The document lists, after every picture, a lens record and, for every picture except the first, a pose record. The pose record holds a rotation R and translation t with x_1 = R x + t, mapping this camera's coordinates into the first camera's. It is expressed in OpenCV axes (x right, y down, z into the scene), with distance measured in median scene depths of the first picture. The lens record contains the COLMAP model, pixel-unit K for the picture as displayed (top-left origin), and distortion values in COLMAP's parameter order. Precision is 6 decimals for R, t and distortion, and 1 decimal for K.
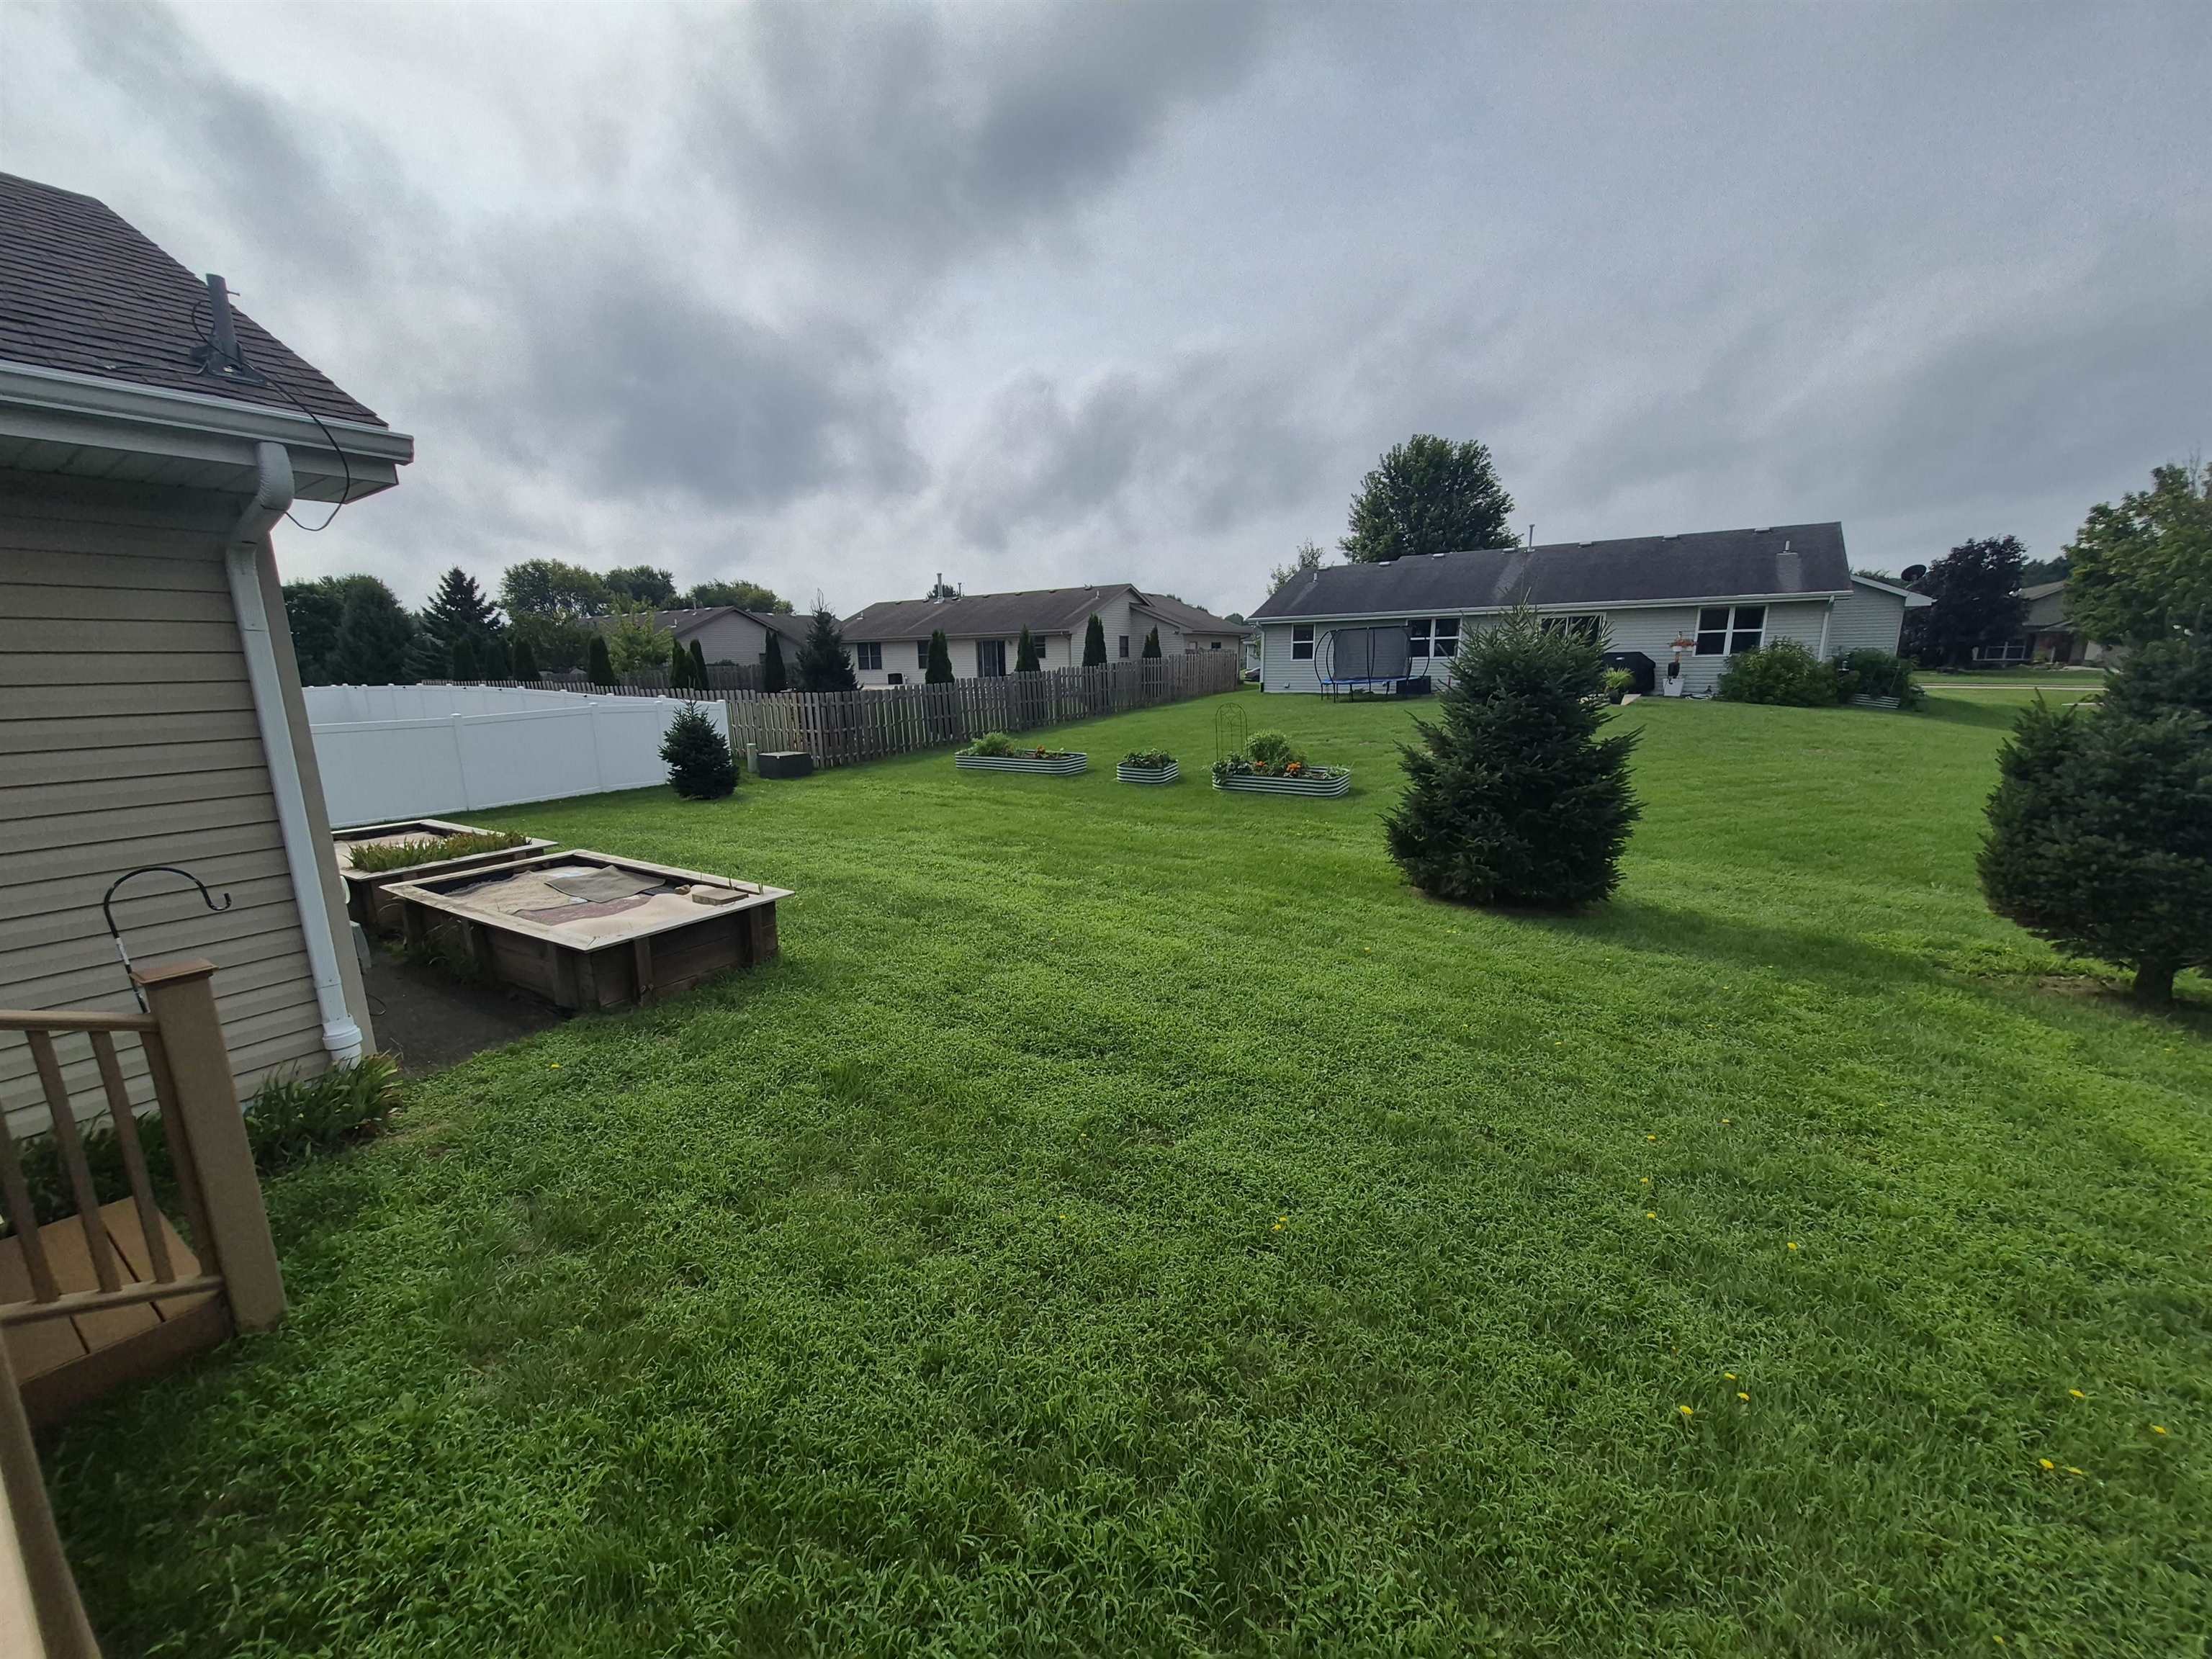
lens RADIAL K [[873.3, 0, 1102.1], [0, 873.3, 838.9], [0, 0, 1]] dist [0.003365, -0.000719]
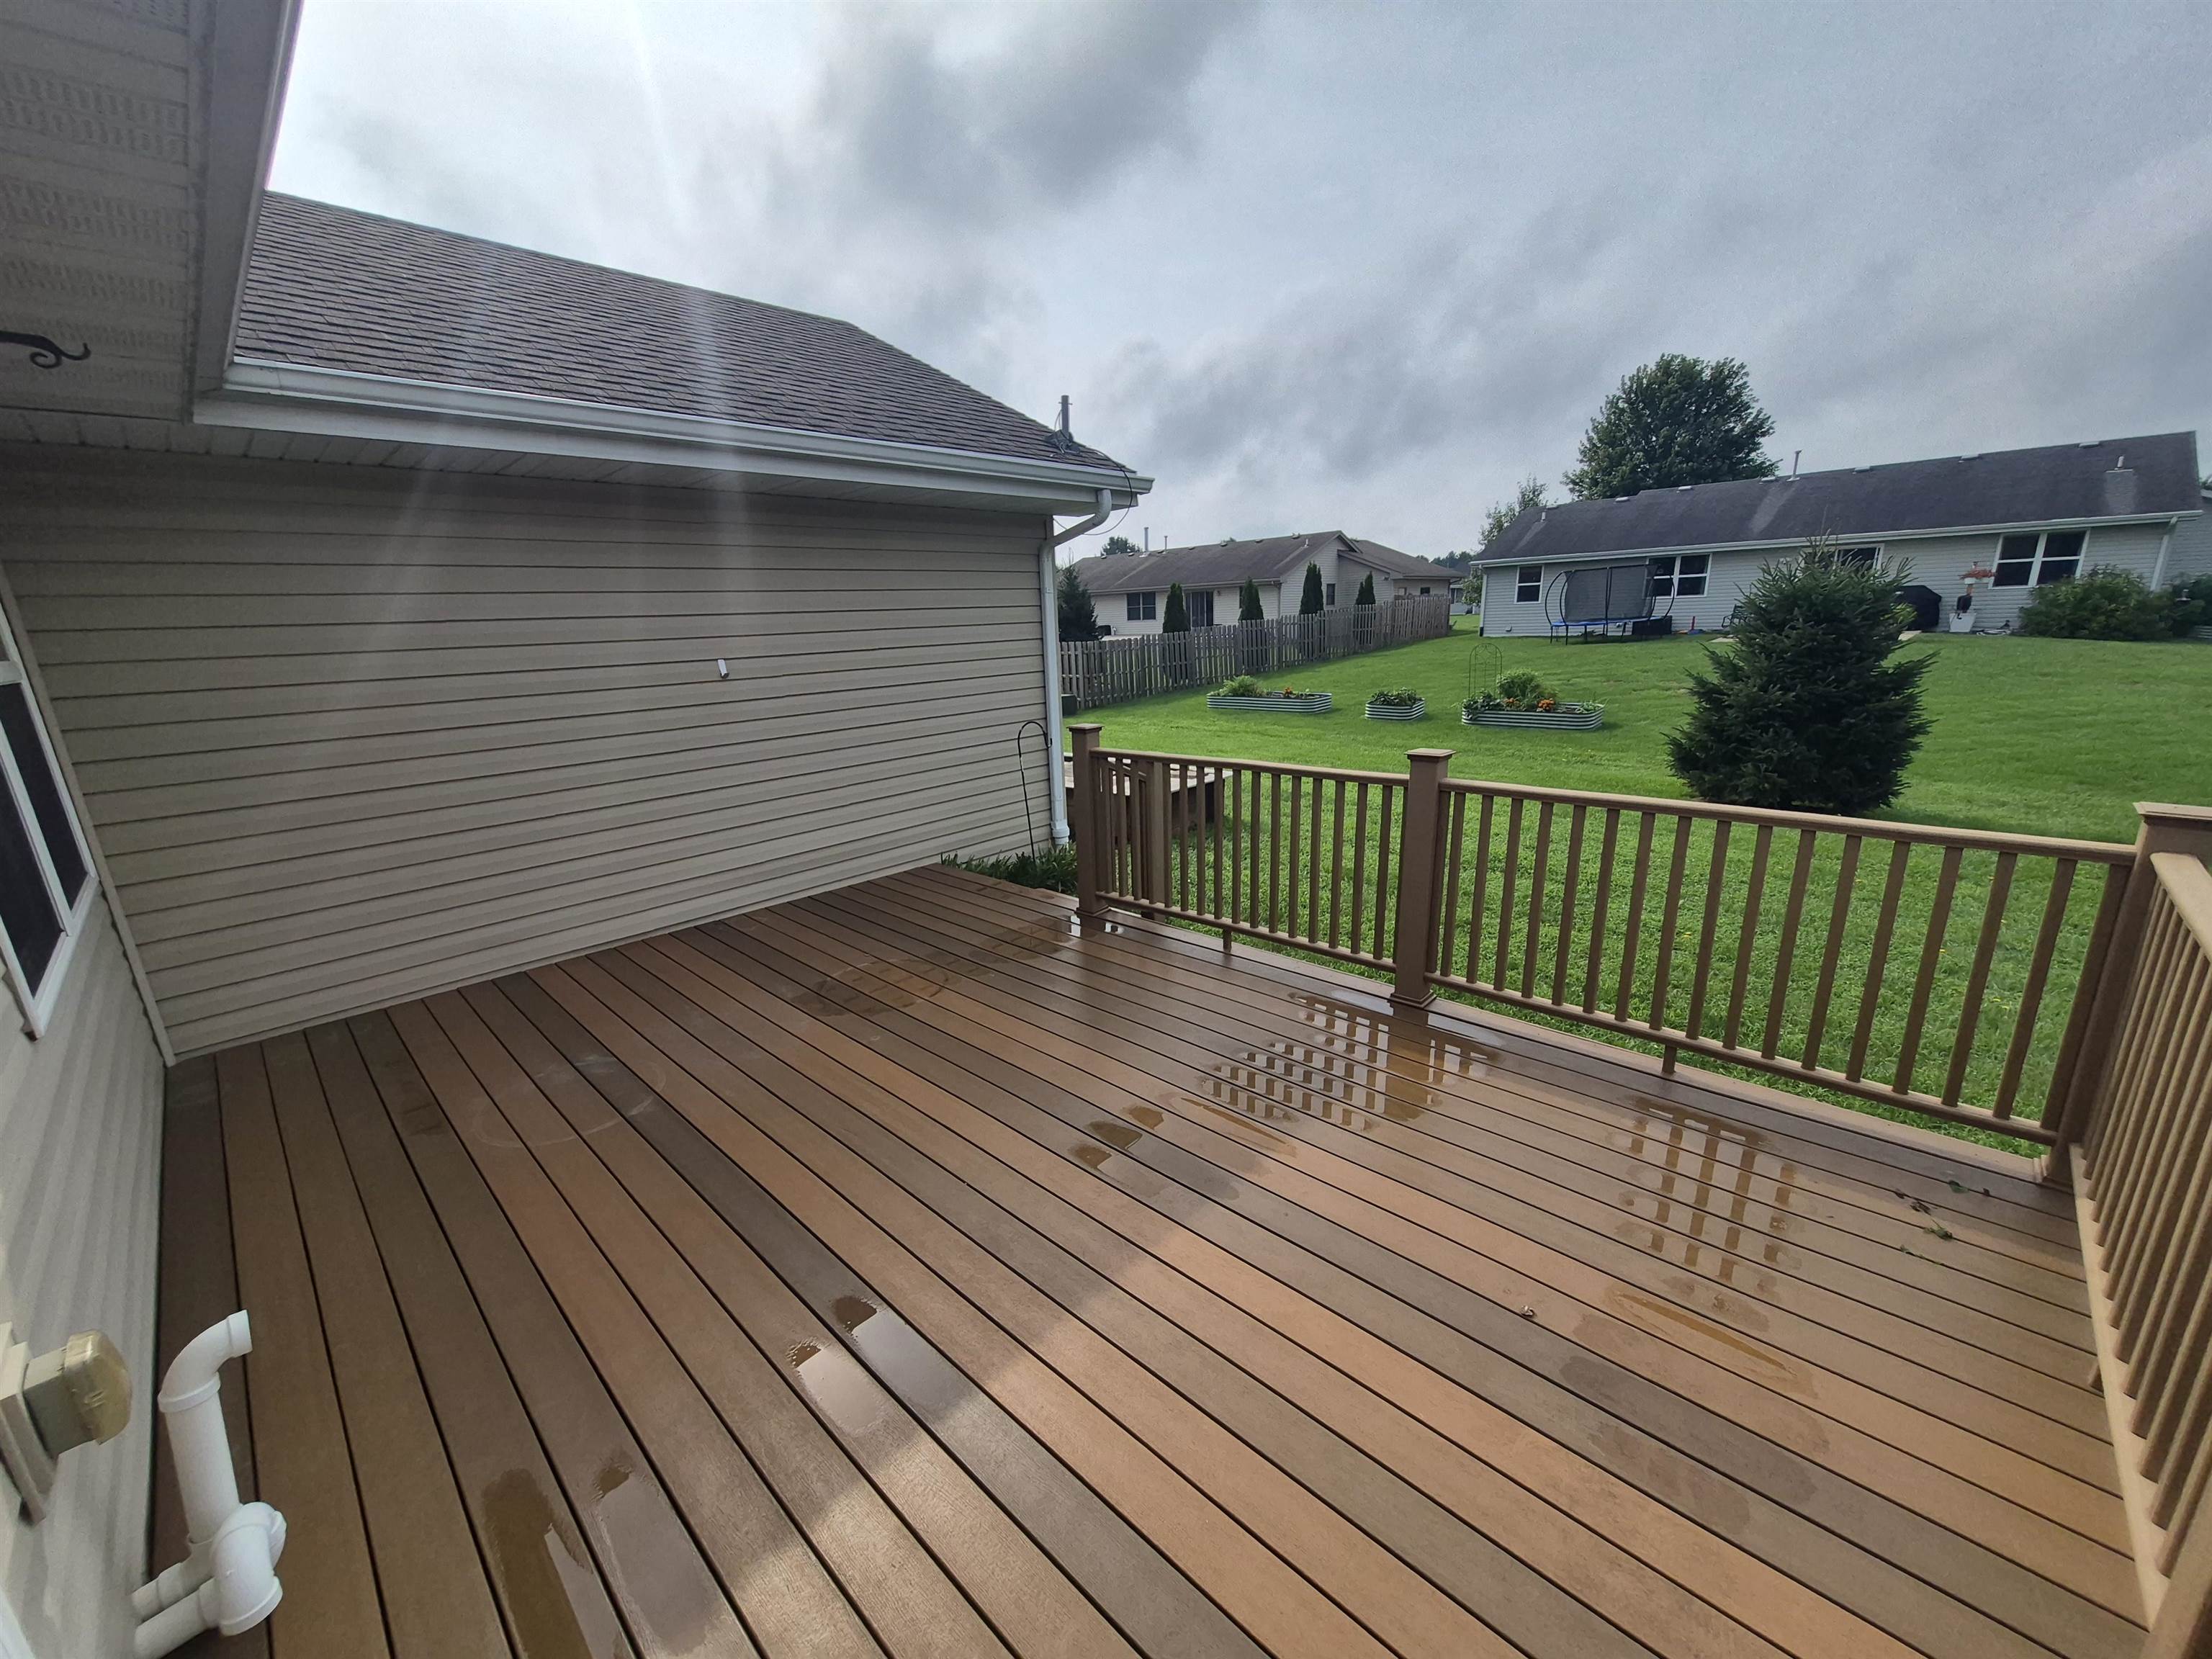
lens RADIAL K [[873.3, 0, 1104.2], [0, 873.3, 840.6], [0, 0, 1]] dist [0.003365, -0.000719]
pose [[0.982619, 0.026715, -0.183703, -0.077949], [-0.016595, 0.998270, 0.056405, 0.024116], [0.184892, -0.052376, 0.981362, -0.111438]]
